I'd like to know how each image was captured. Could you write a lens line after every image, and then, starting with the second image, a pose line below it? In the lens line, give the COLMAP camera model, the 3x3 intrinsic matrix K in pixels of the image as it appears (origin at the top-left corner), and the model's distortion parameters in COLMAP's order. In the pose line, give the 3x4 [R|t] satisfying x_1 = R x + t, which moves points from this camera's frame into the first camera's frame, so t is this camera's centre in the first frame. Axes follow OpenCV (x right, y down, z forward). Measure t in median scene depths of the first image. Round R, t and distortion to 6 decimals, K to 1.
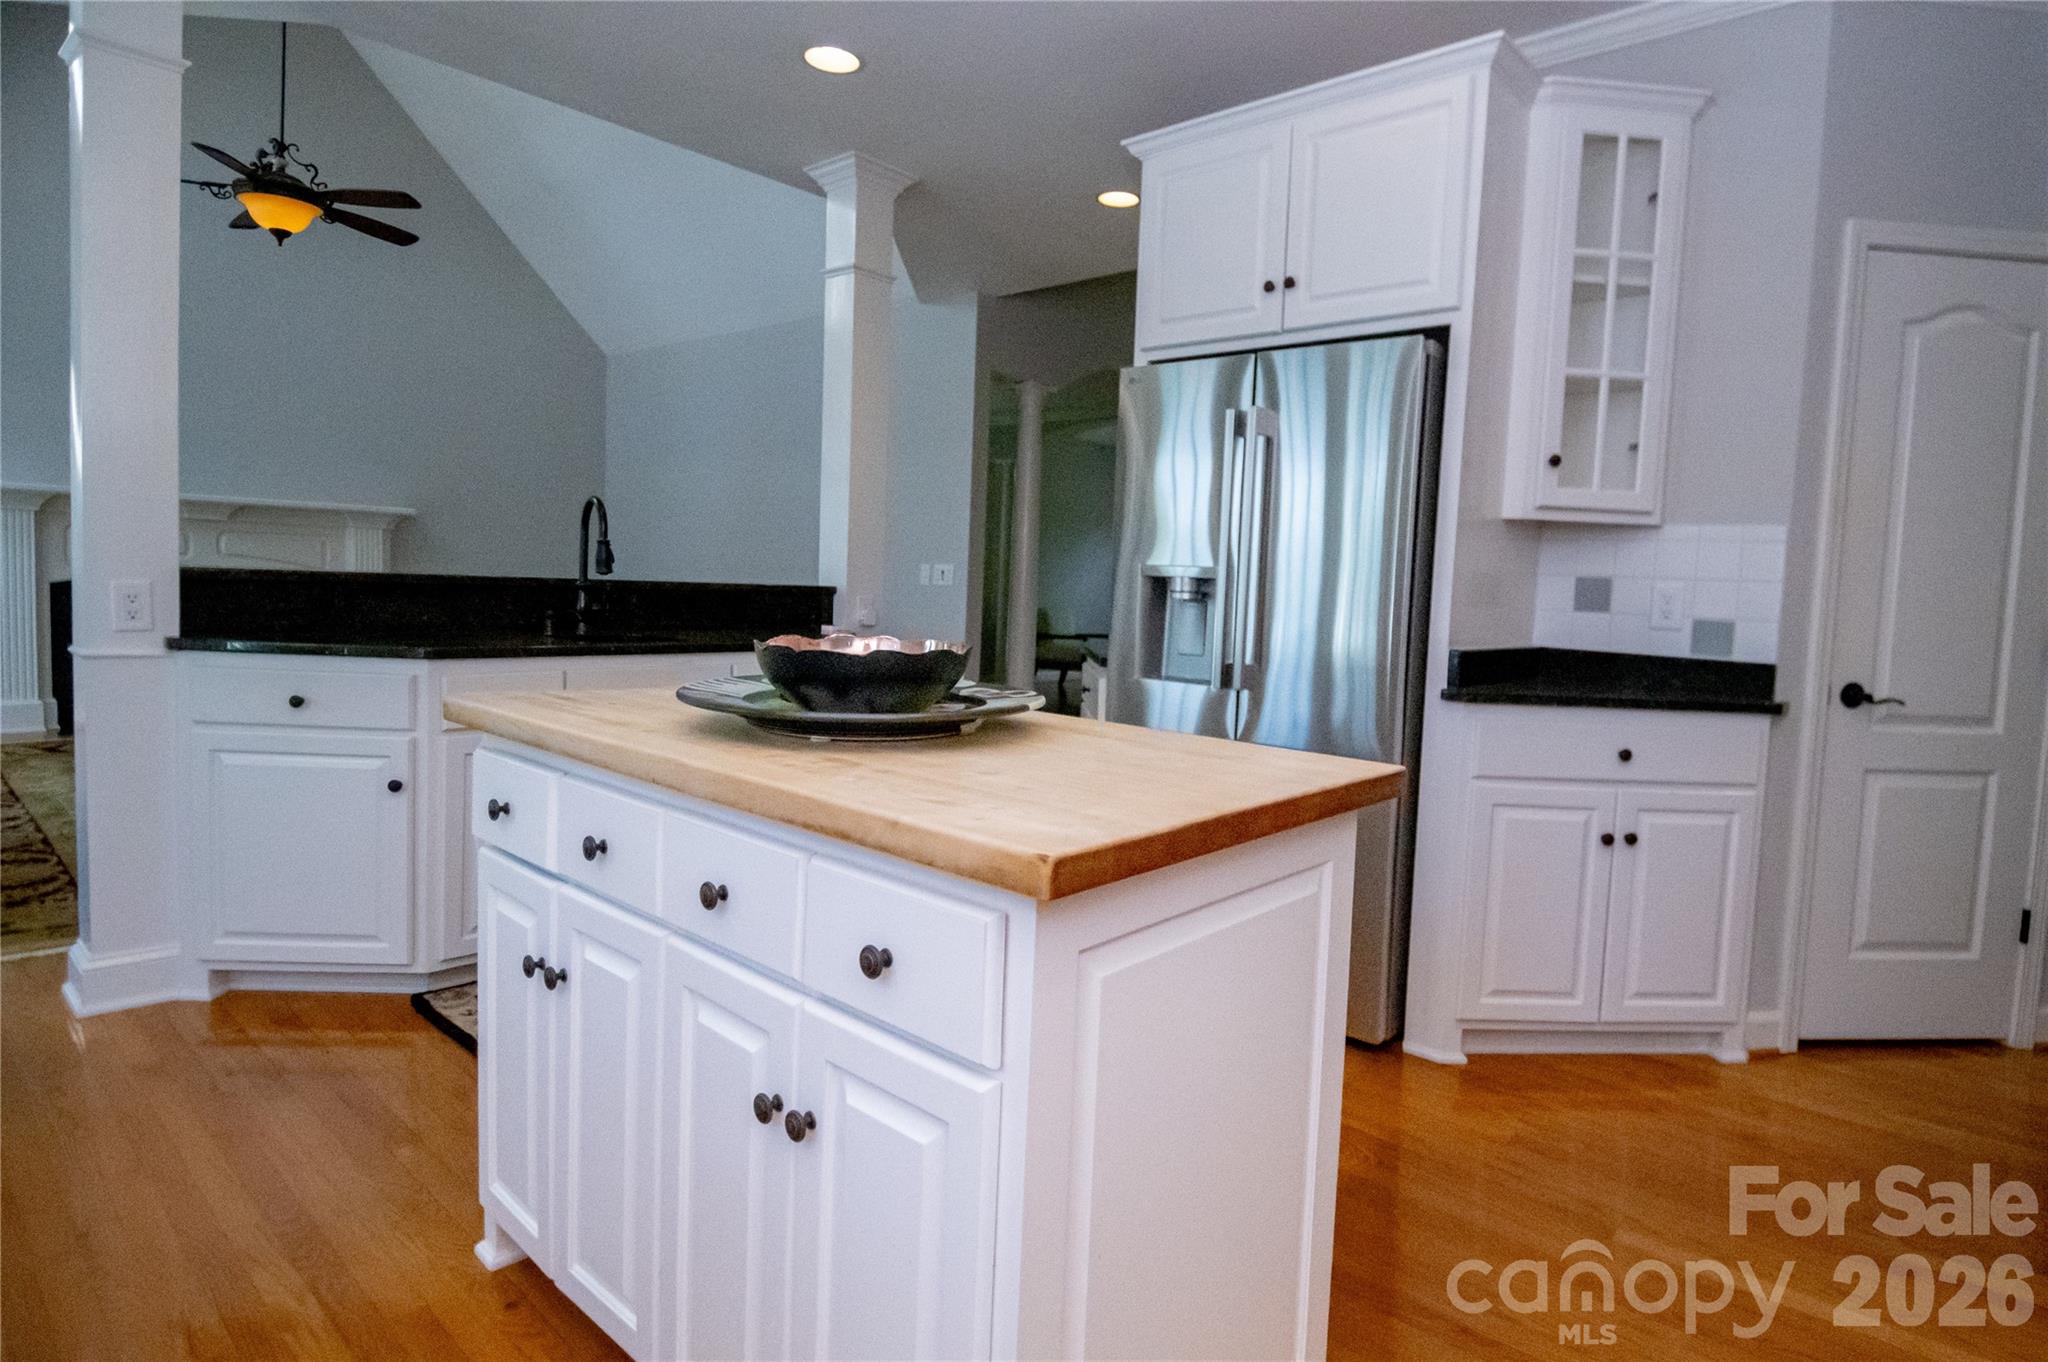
lens RADIAL K [[1076.7, 0, 1113.3], [0, 1076.7, 645.3], [0, 0, 1]] dist [0.028747, -0.036594]
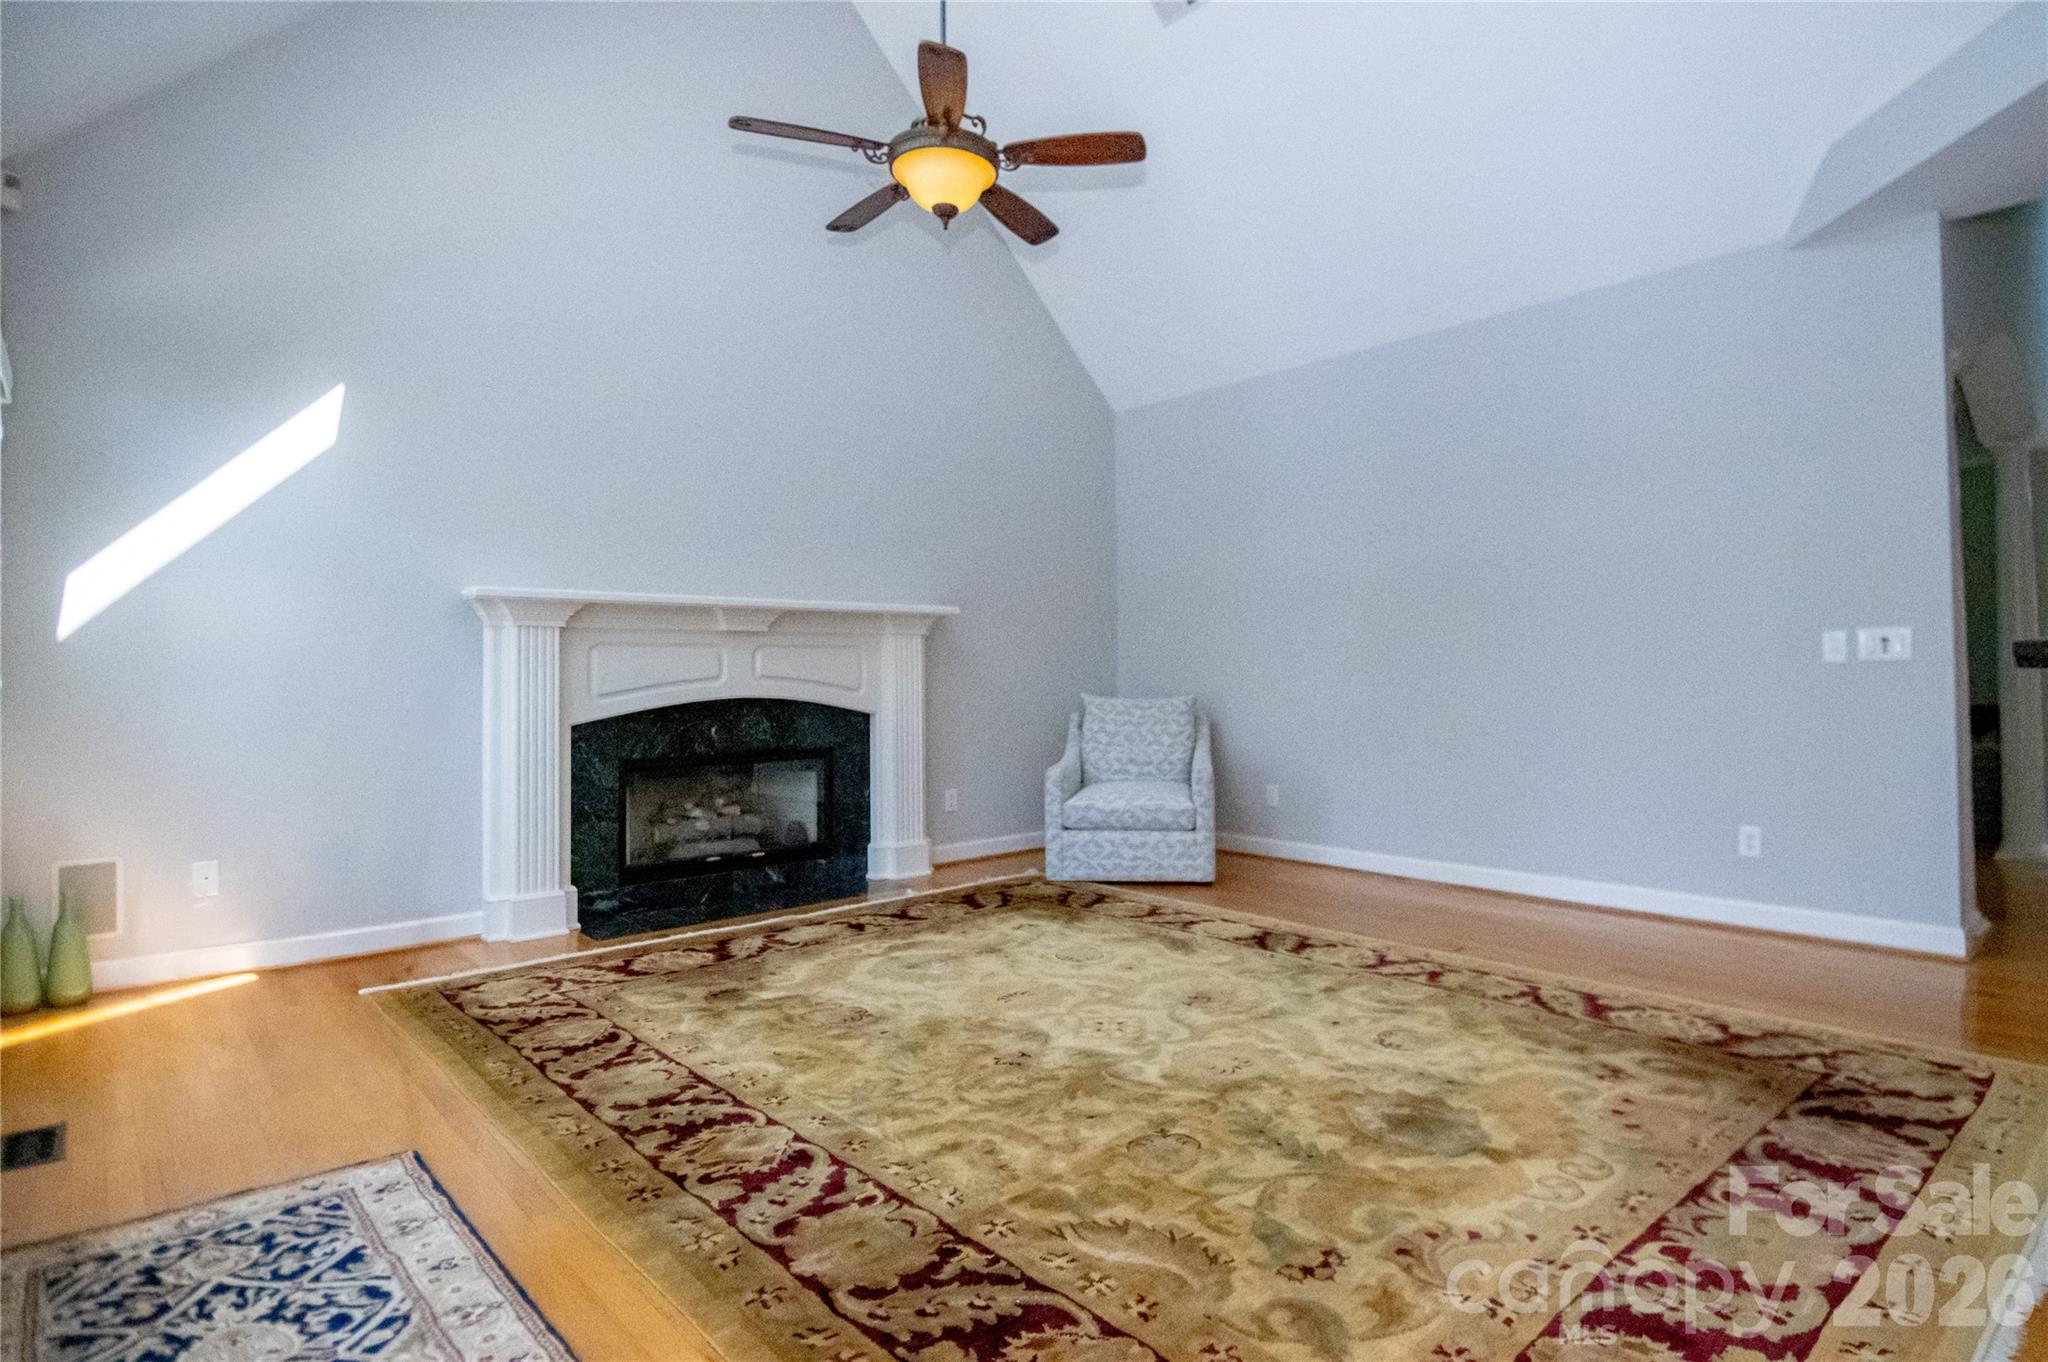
lens RADIAL K [[1076.7, 0, 1113.3], [0, 1076.7, 645.3], [0, 0, 1]] dist [0.028747, -0.036594]
pose [[0.993304, -0.057212, -0.100365, -0.613387], [0.047798, 0.994442, -0.093815, -0.028433], [0.105175, 0.088390, 0.990518, 0.337709]]
